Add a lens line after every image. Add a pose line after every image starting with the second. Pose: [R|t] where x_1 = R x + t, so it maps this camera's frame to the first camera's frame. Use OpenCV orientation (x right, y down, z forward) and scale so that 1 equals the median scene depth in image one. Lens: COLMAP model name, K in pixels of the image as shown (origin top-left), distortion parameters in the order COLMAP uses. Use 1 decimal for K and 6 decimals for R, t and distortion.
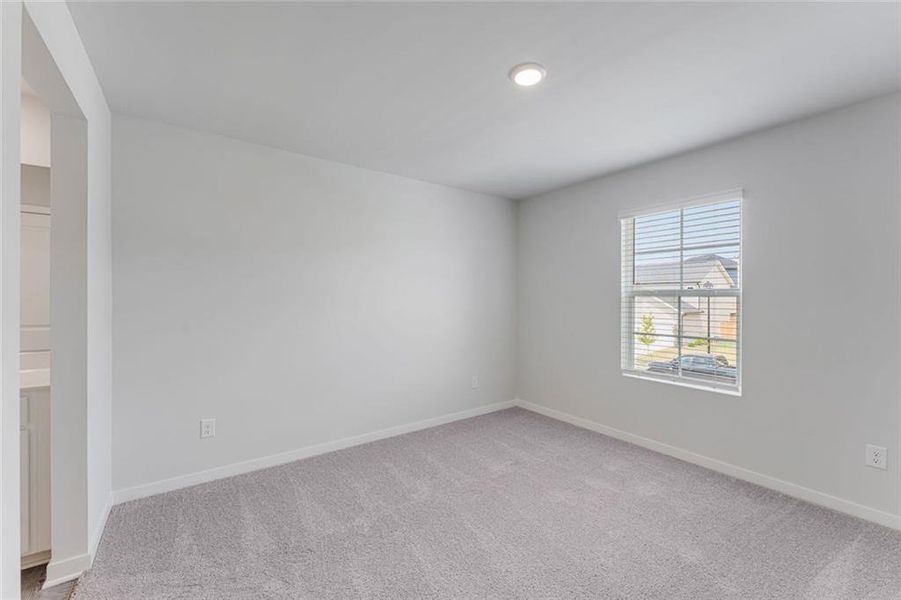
lens RADIAL K [[370.3, 0, 450.4], [0, 370.3, 301.3], [0, 0, 1]] dist [-0.000342, 0.000590]
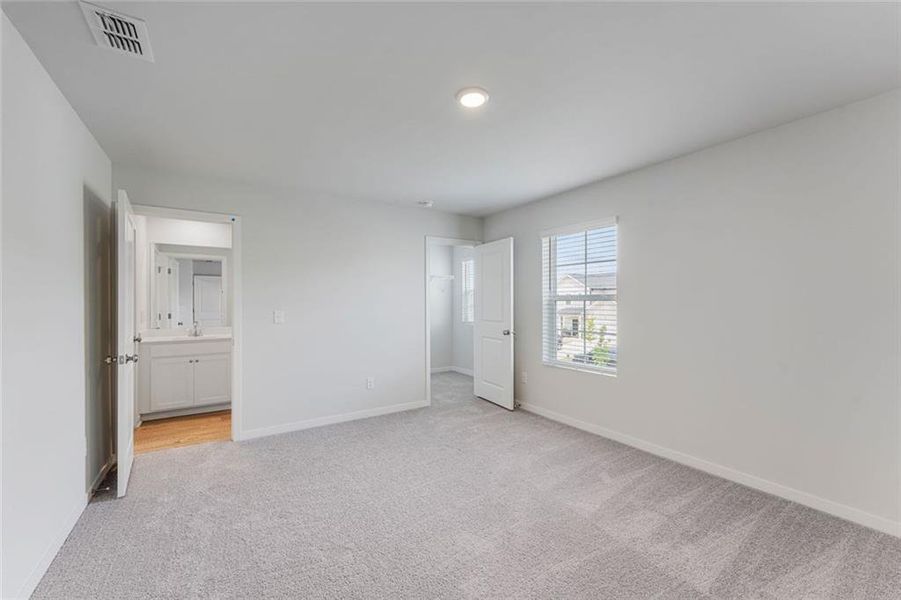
lens RADIAL K [[370.3, 0, 428.7], [0, 370.3, 310.7], [0, 0, 1]] dist [-0.000342, 0.000590]
pose [[0.995752, -0.001614, -0.092060, 0.199831], [0.002828, 0.999911, 0.013051, 0.003801], [0.092030, -0.013256, 0.995668, -0.277187]]
